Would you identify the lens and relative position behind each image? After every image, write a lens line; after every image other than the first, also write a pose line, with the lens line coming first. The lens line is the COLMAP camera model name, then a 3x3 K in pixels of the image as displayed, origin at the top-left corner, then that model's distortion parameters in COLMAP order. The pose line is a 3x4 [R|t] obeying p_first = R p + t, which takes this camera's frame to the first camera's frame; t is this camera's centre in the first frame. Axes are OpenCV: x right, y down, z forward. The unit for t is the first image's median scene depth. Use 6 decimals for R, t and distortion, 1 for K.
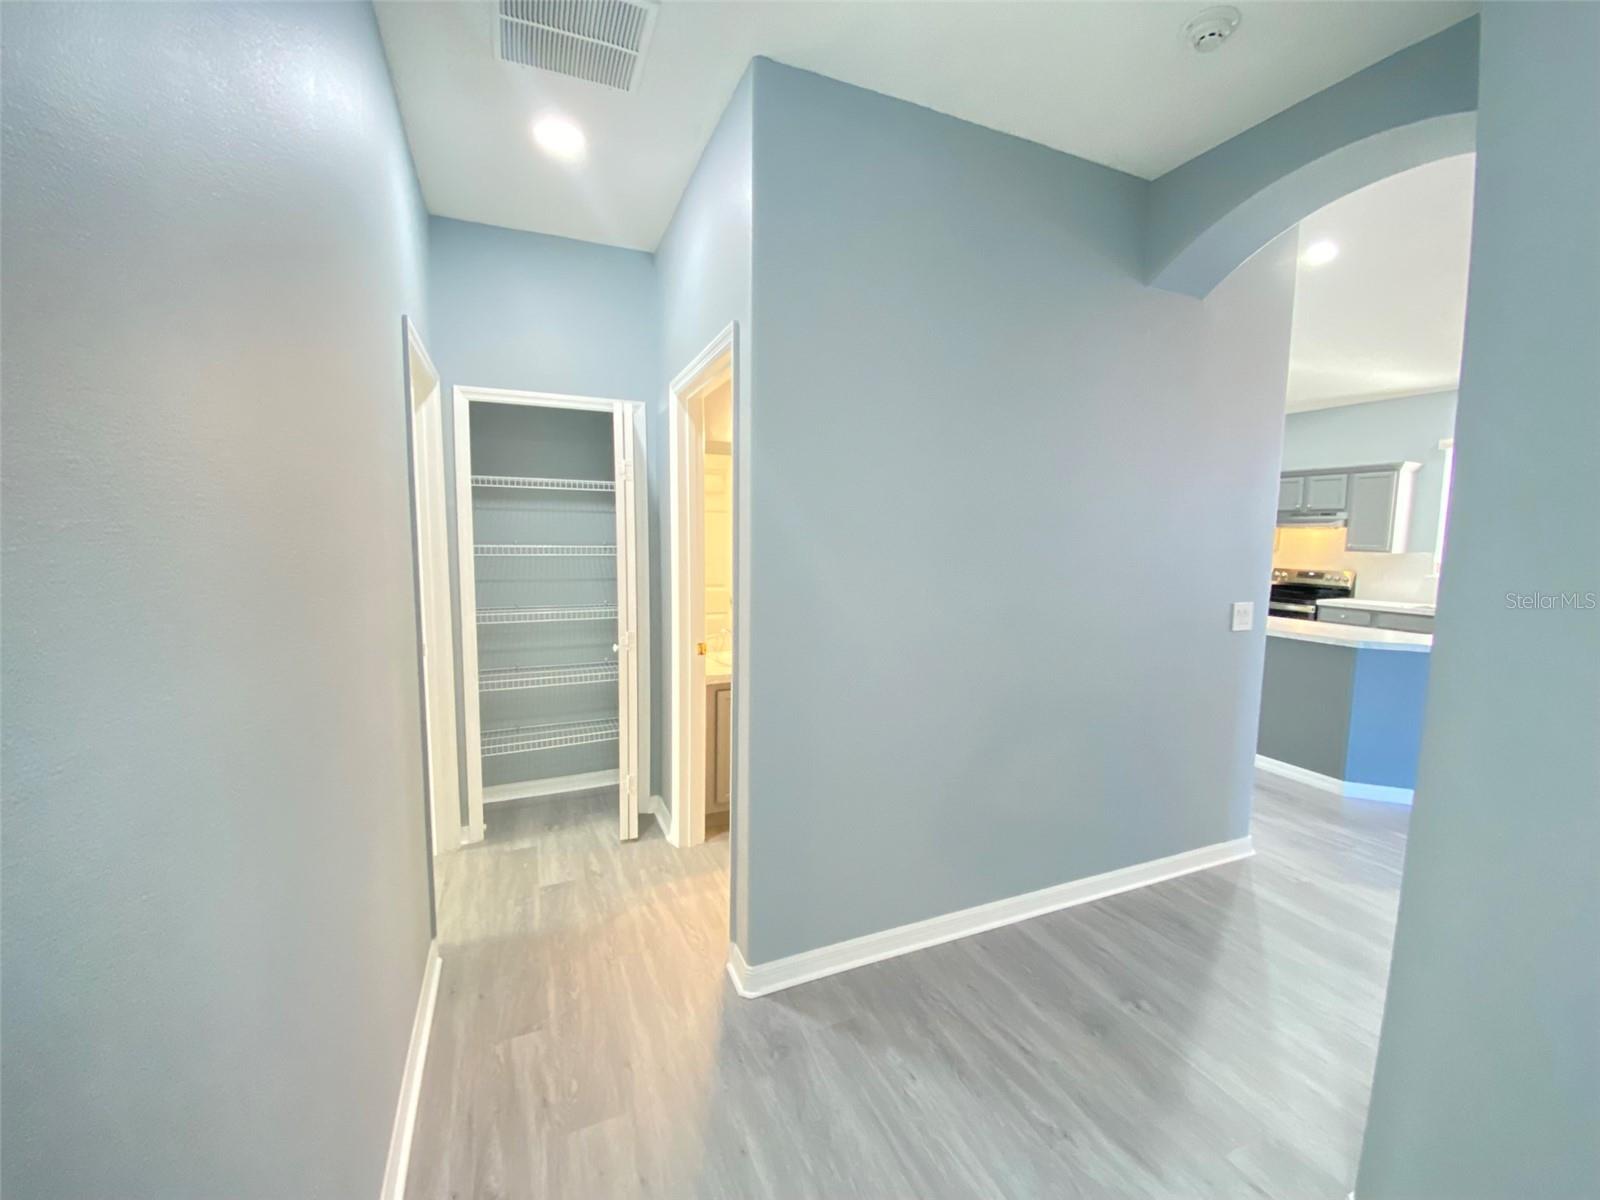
lens RADIAL K [[653.7, 0, 805.7], [0, 653.7, 596.7], [0, 0, 1]] dist [-0.019382, -0.000178]
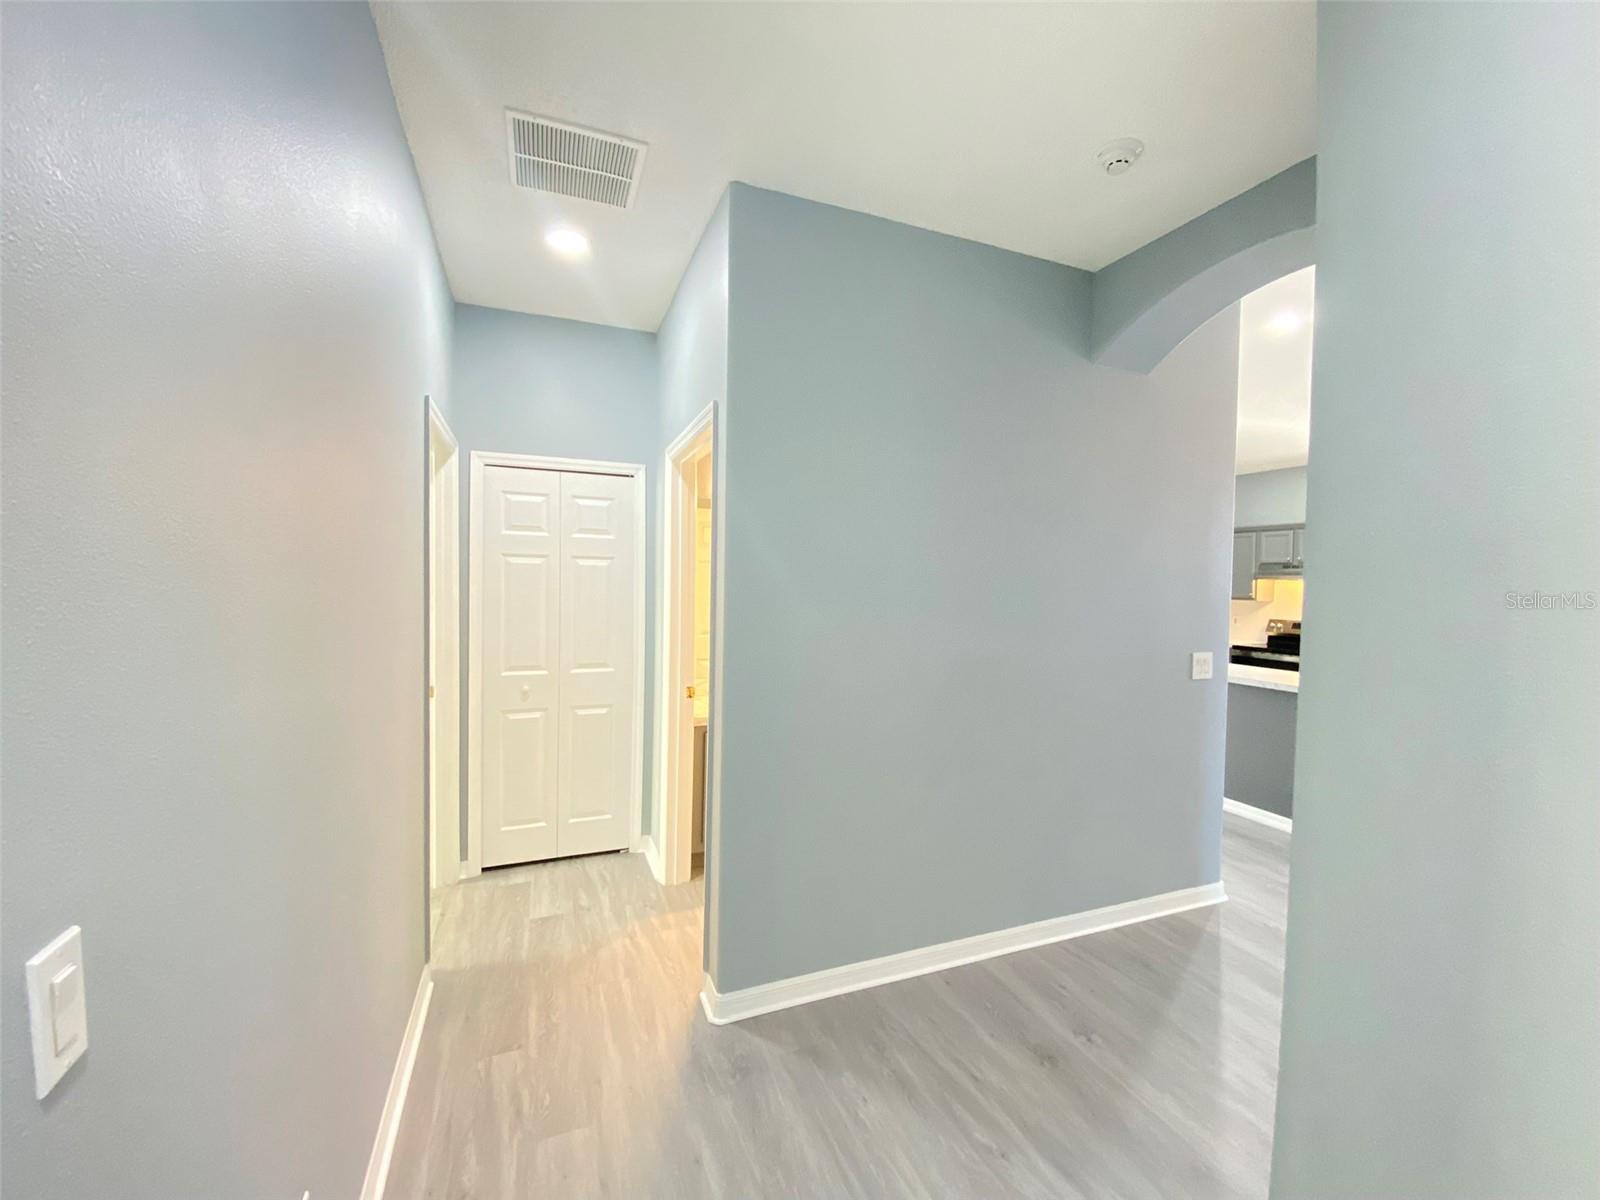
lens RADIAL K [[653.7, 0, 805.7], [0, 653.7, 596.7], [0, 0, 1]] dist [-0.019382, -0.000178]
pose [[0.999726, 0.003154, -0.023183, 0.077598], [-0.004896, 0.997134, -0.075492, 0.001931], [0.022878, 0.075585, 0.996877, -0.101561]]
